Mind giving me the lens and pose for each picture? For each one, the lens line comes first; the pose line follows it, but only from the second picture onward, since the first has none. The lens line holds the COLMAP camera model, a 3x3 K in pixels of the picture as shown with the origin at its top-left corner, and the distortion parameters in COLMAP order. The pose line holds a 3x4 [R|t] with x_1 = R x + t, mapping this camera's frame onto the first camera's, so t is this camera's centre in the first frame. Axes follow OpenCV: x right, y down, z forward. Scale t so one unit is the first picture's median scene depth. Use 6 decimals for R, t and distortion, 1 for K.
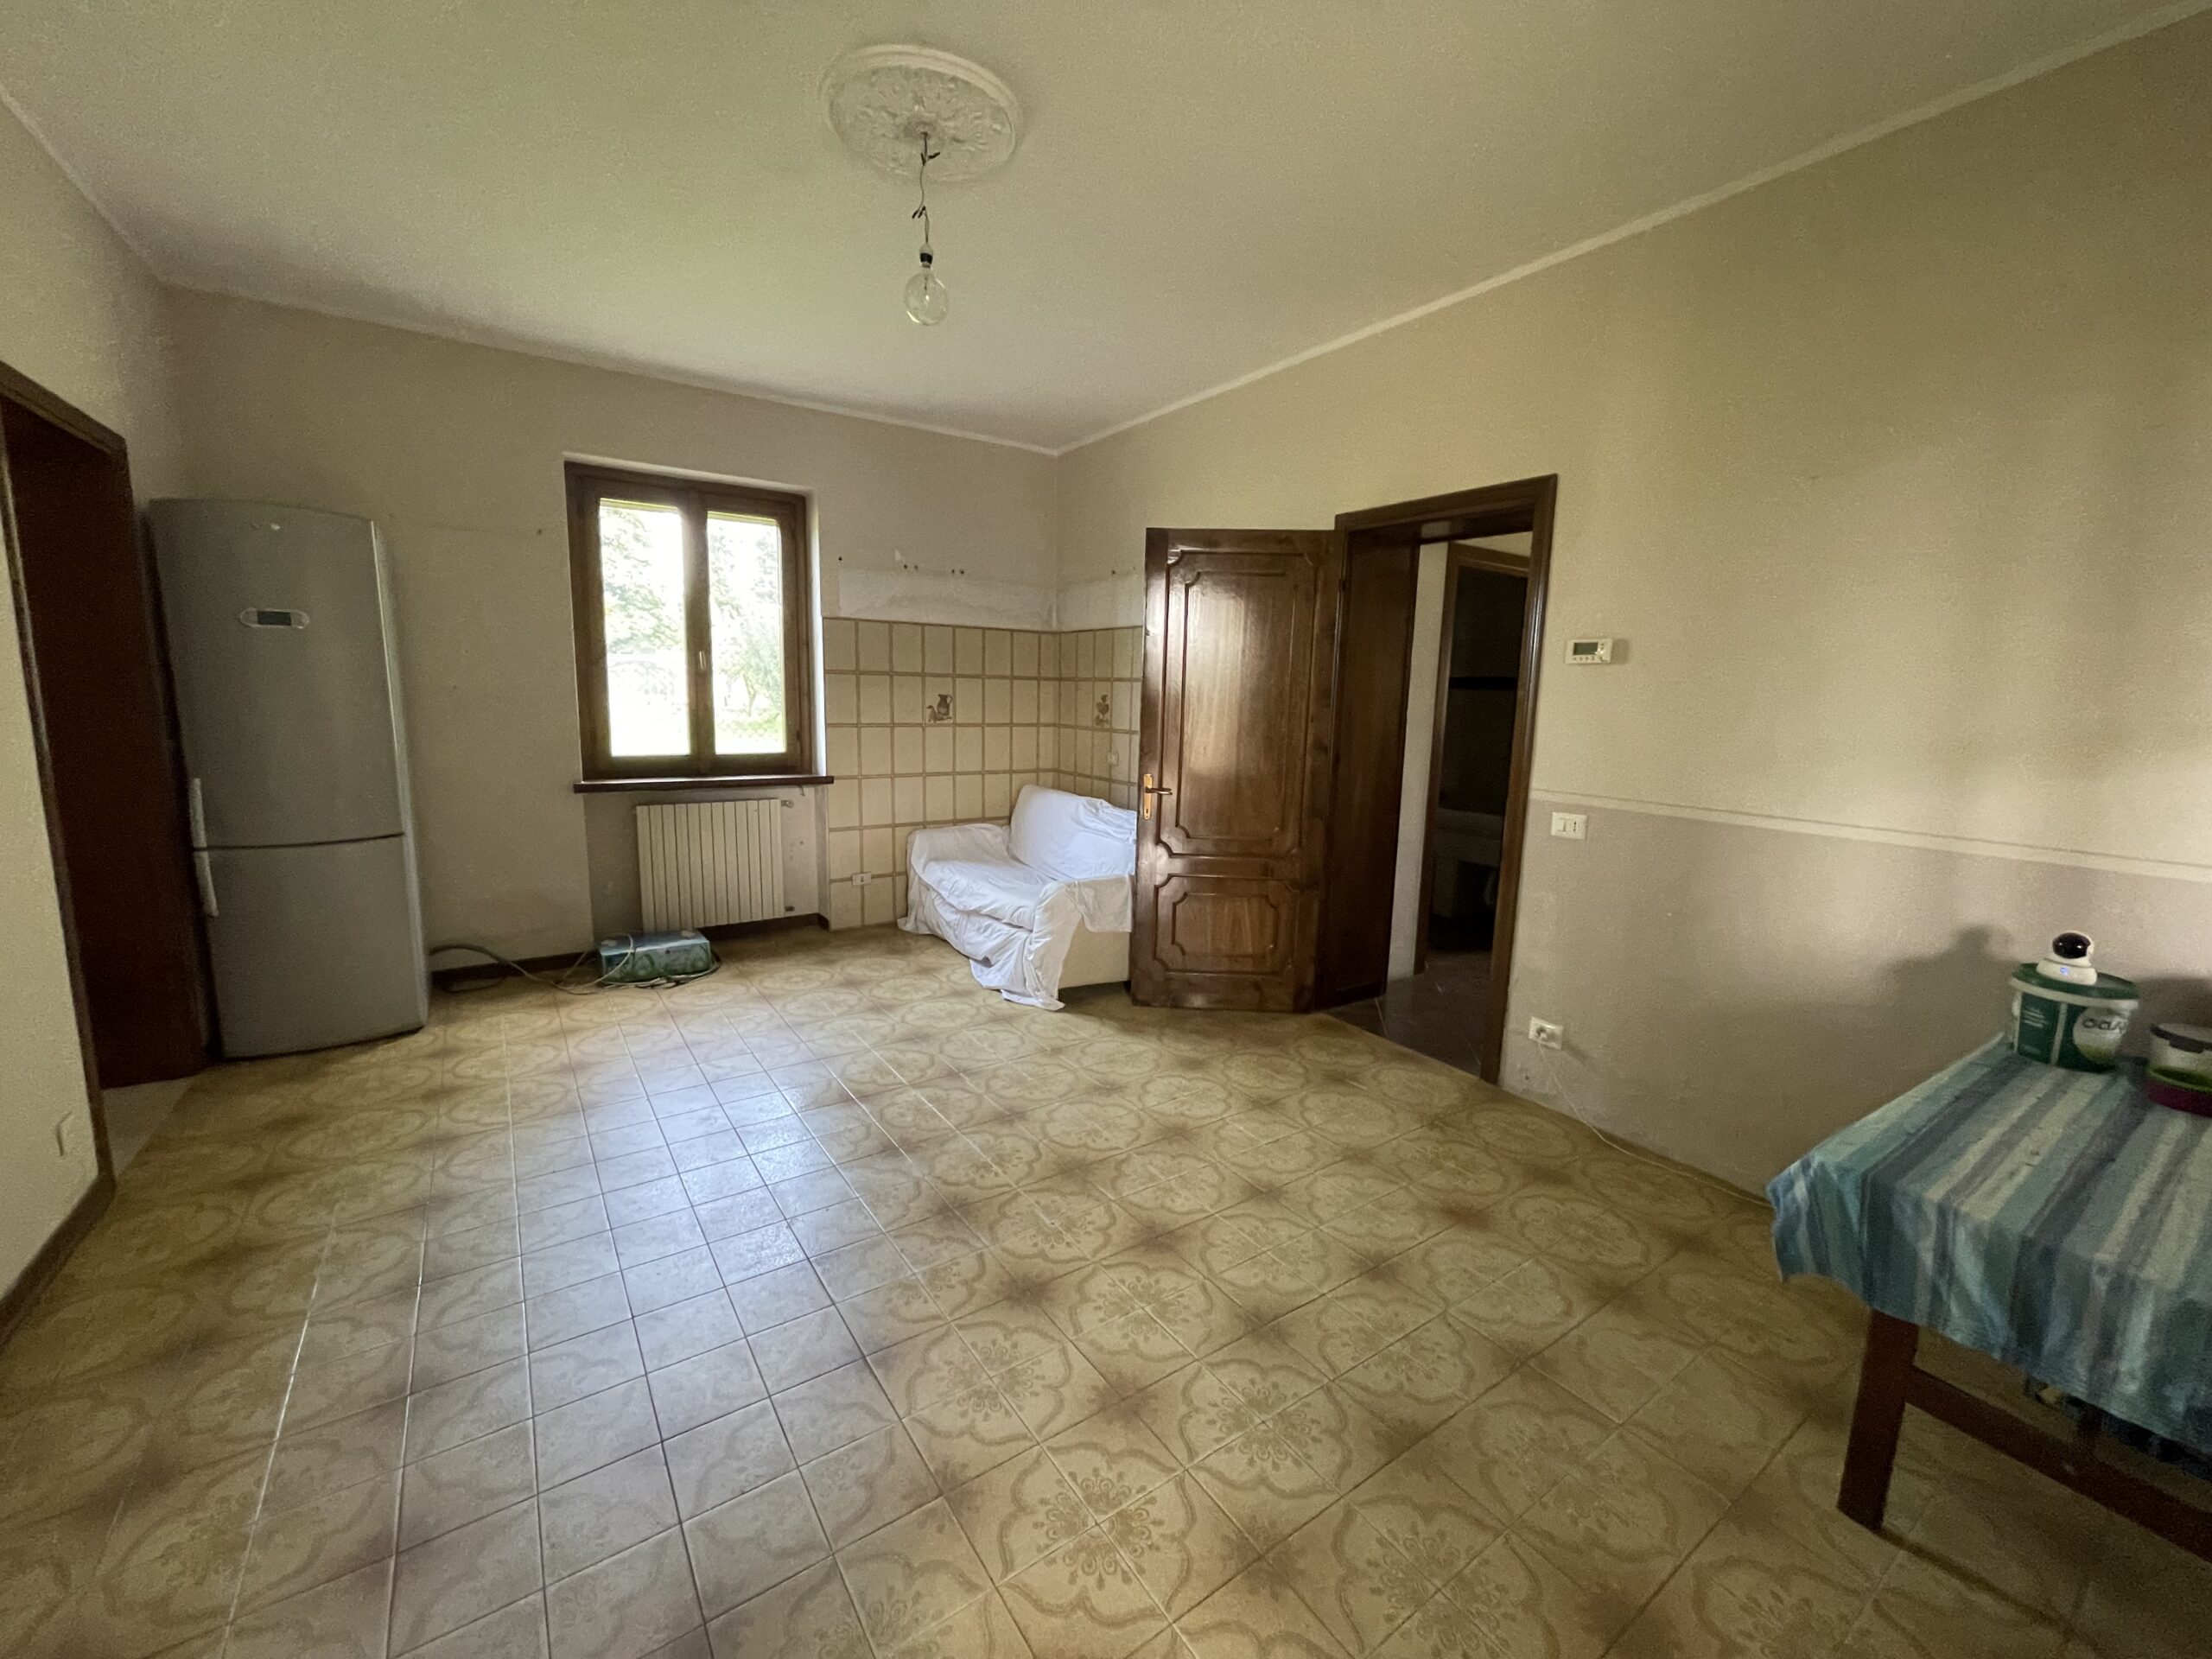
lens RADIAL K [[892.1, 0, 1098.0], [0, 892.1, 831.1], [0, 0, 1]] dist [-0.003666, 0.001525]
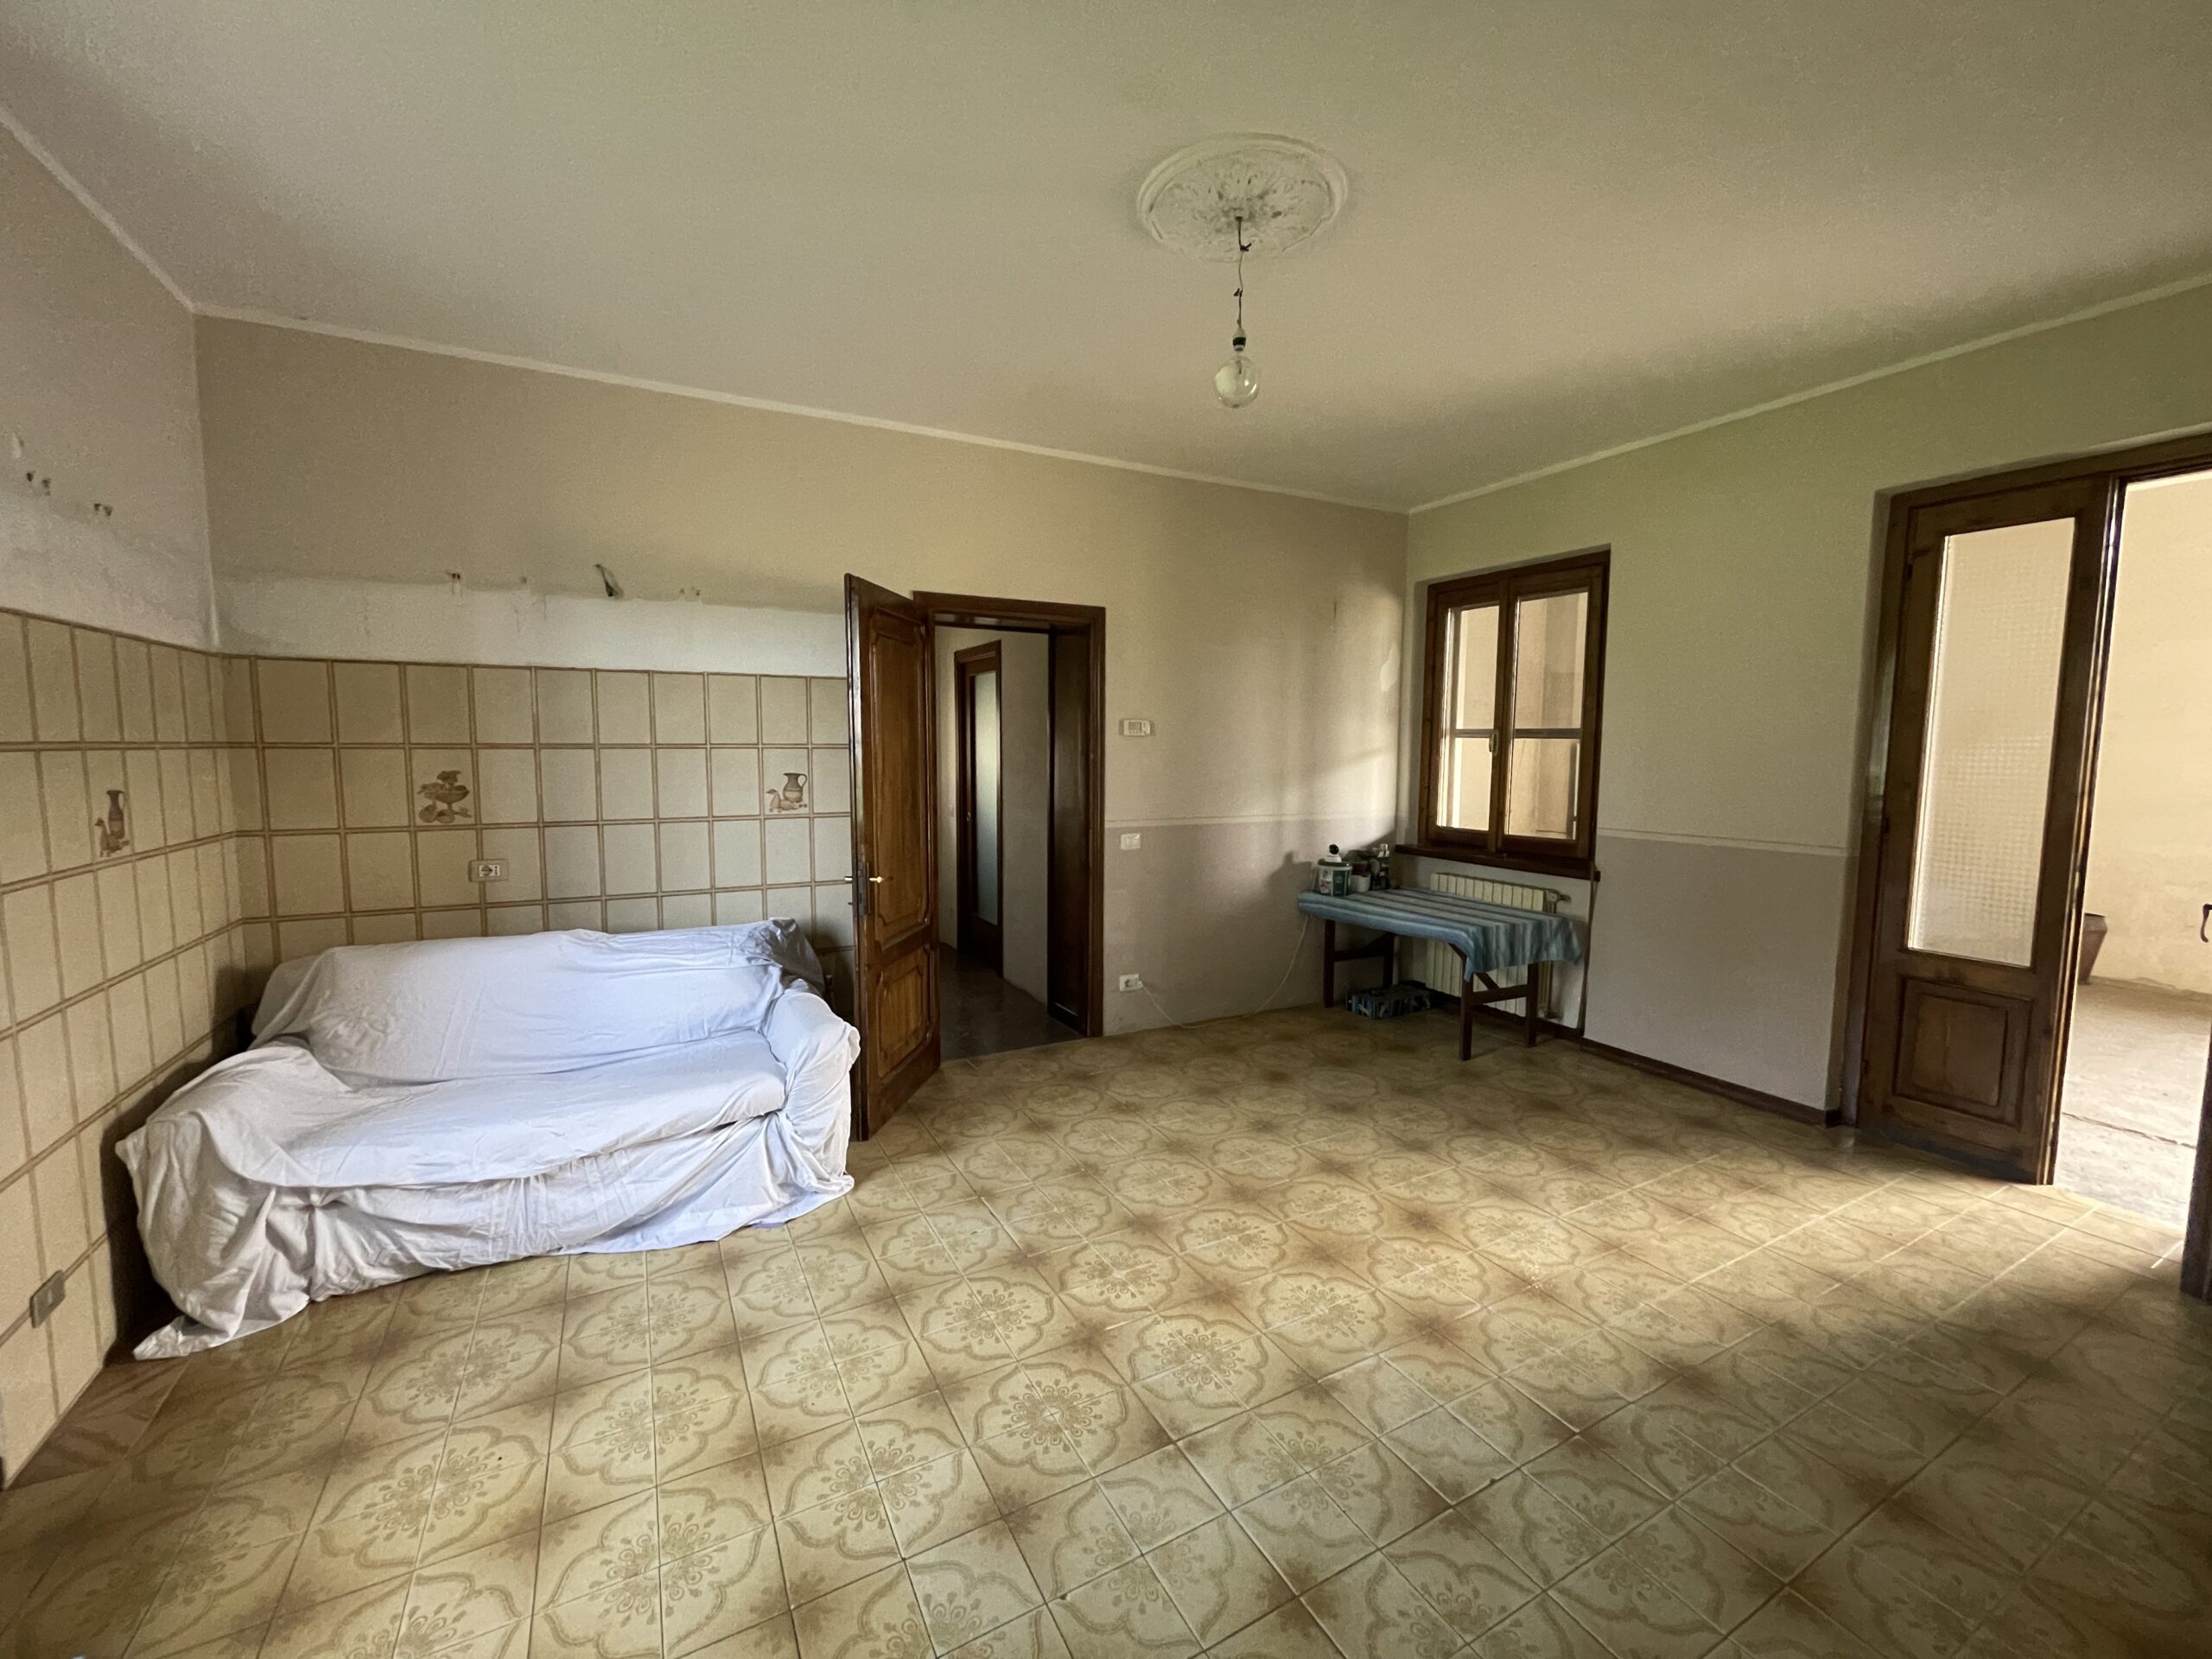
lens RADIAL K [[892.1, 0, 1088.5], [0, 892.1, 821.9], [0, 0, 1]] dist [-0.003666, 0.001525]
pose [[0.103875, -0.097627, 0.989787, -0.937555], [0.159139, 0.983981, 0.080353, -0.165195], [-0.981776, 0.149167, 0.117748, 0.852290]]
